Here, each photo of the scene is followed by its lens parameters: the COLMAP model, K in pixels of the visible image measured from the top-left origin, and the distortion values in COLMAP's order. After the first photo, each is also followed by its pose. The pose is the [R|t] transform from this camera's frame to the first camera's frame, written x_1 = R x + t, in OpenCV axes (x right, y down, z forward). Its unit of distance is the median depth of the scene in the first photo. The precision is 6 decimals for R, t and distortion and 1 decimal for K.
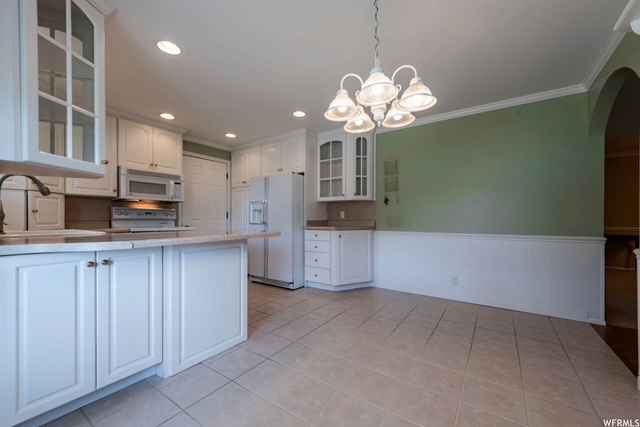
lens RADIAL K [[255.9, 0, 324.6], [0, 255.9, 218.5], [0, 0, 1]] dist [0.015545, -0.003600]
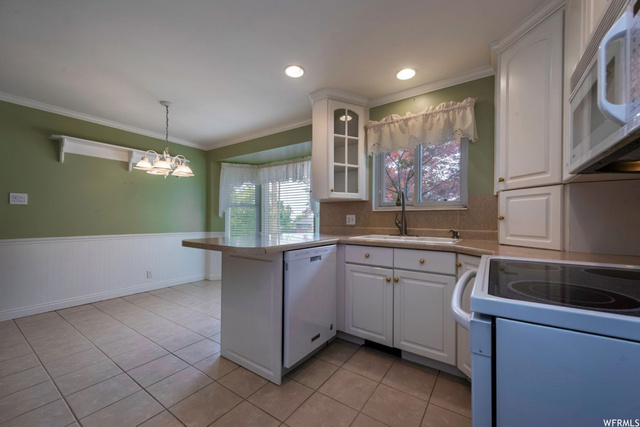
lens RADIAL K [[255.9, 0, 309.9], [0, 255.9, 217.0], [0, 0, 1]] dist [0.015545, -0.003600]
pose [[-0.999459, -0.004181, 0.032624, -0.436207], [-0.004554, 0.999925, -0.011350, -0.015231], [-0.032574, -0.011492, -0.999403, 1.301672]]
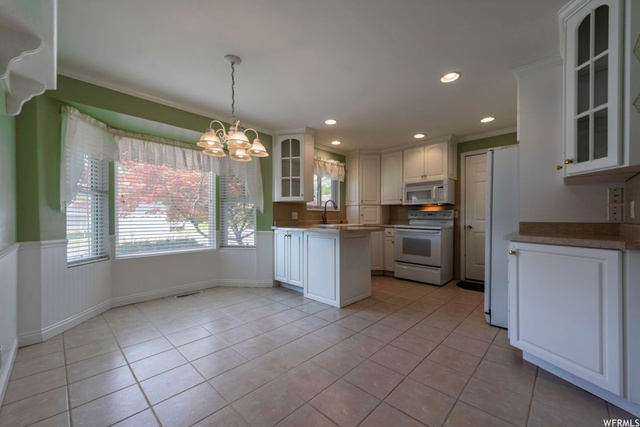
lens RADIAL K [[255.9, 0, 323.0], [0, 255.9, 219.6], [0, 0, 1]] dist [0.015545, -0.003600]
pose [[-0.172124, 0.008033, -0.985043, 0.705531], [0.000819, 0.999968, 0.008012, -0.005445], [0.985075, 0.000573, -0.172125, 0.772971]]
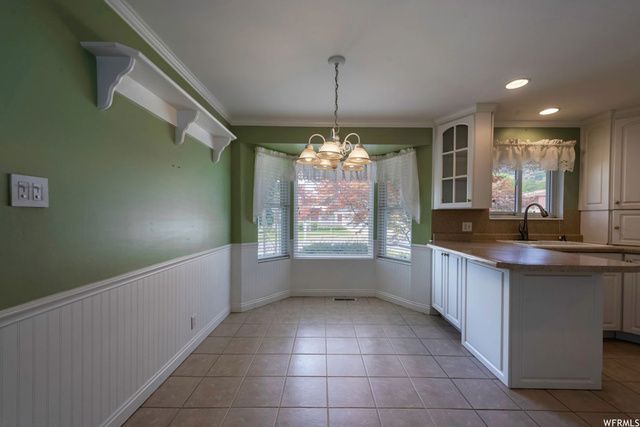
lens RADIAL K [[255.9, 0, 320.2], [0, 255.9, 219.5], [0, 0, 1]] dist [0.015545, -0.003600]
pose [[-0.836081, 0.003724, -0.548593, 0.447199], [-0.006639, 0.999835, 0.016906, -0.055303], [0.548565, 0.017777, -0.835919, 0.915723]]
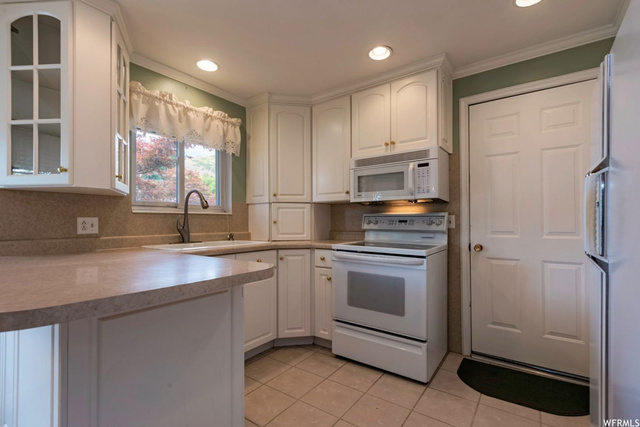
lens RADIAL K [[291.1, 0, 328.5], [0, 291.1, 219.5], [0, 0, 1]] dist [0.001839, -0.001841]
pose [[-0.020993, -0.006199, -0.999760, 0.040462], [0.003149, 0.999975, -0.006266, -0.022344], [0.999775, -0.003280, -0.020973, 0.918165]]
